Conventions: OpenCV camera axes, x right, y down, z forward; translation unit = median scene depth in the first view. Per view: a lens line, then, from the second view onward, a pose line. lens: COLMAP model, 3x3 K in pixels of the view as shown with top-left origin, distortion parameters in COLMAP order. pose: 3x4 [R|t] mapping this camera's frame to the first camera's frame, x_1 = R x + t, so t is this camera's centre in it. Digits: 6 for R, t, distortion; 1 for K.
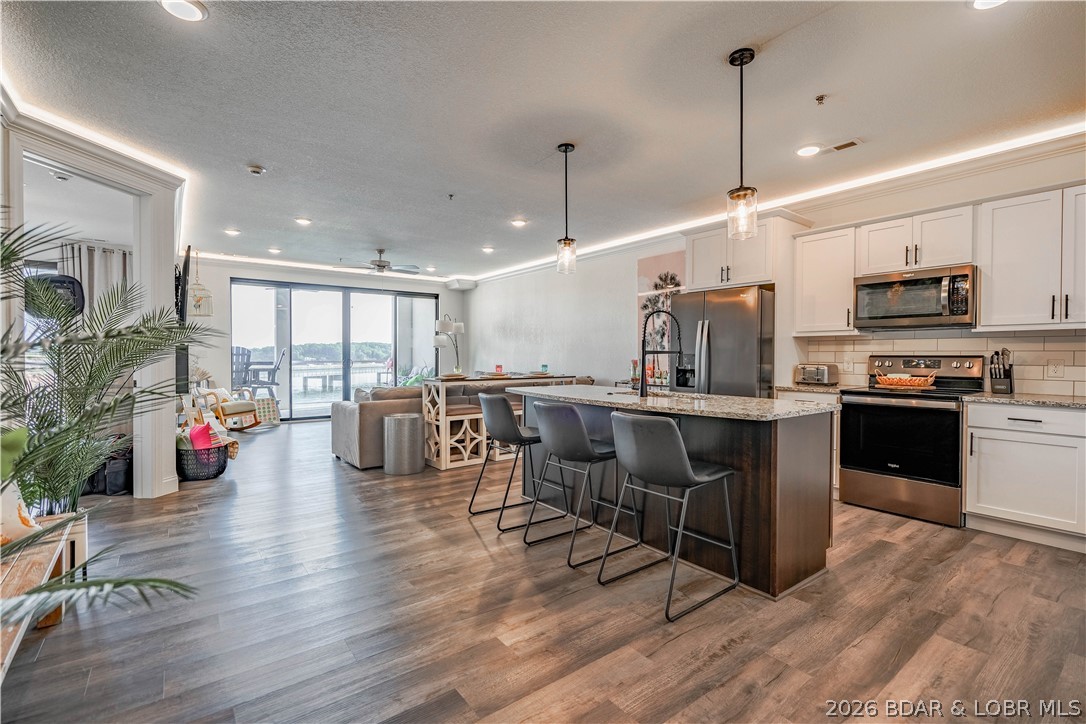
lens RADIAL K [[483.2, 0, 543.0], [0, 483.2, 362.0], [0, 0, 1]] dist [0.002734, 0.000348]
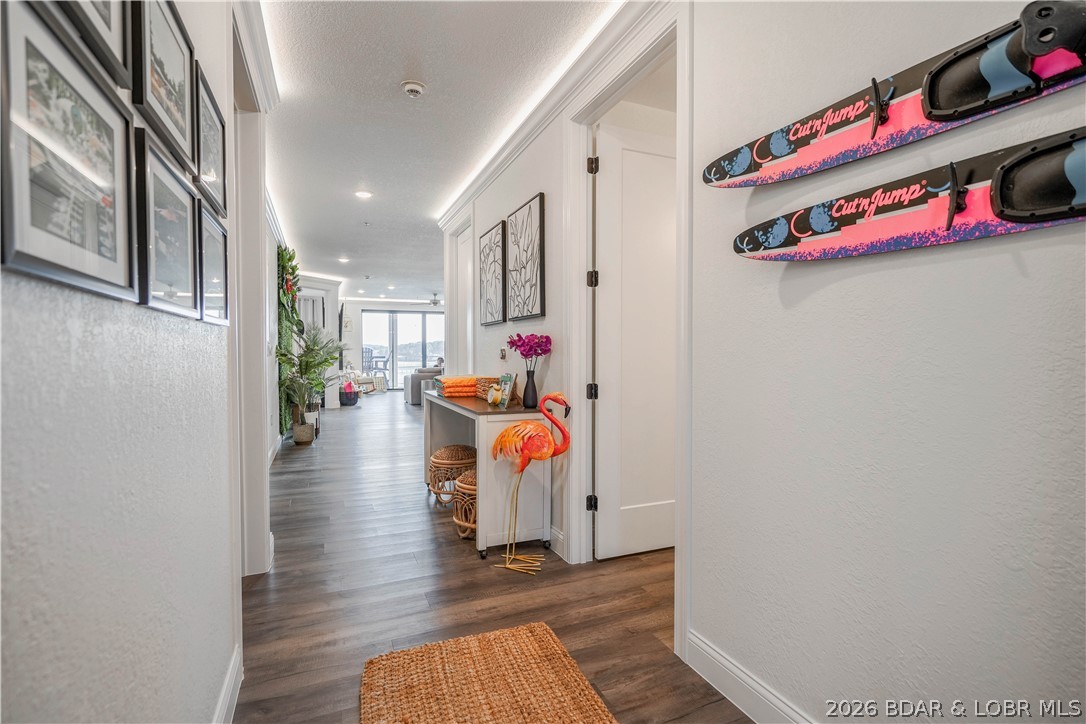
lens RADIAL K [[513.5, 0, 543.0], [0, 513.5, 362.0], [0, 0, 1]] dist [-0.001198, -0.000065]
pose [[0.969037, 0.003329, -0.246895, 0.525207], [-0.000911, 0.999951, 0.009907, 0.002723], [0.246915, -0.009375, 0.968992, -0.751500]]
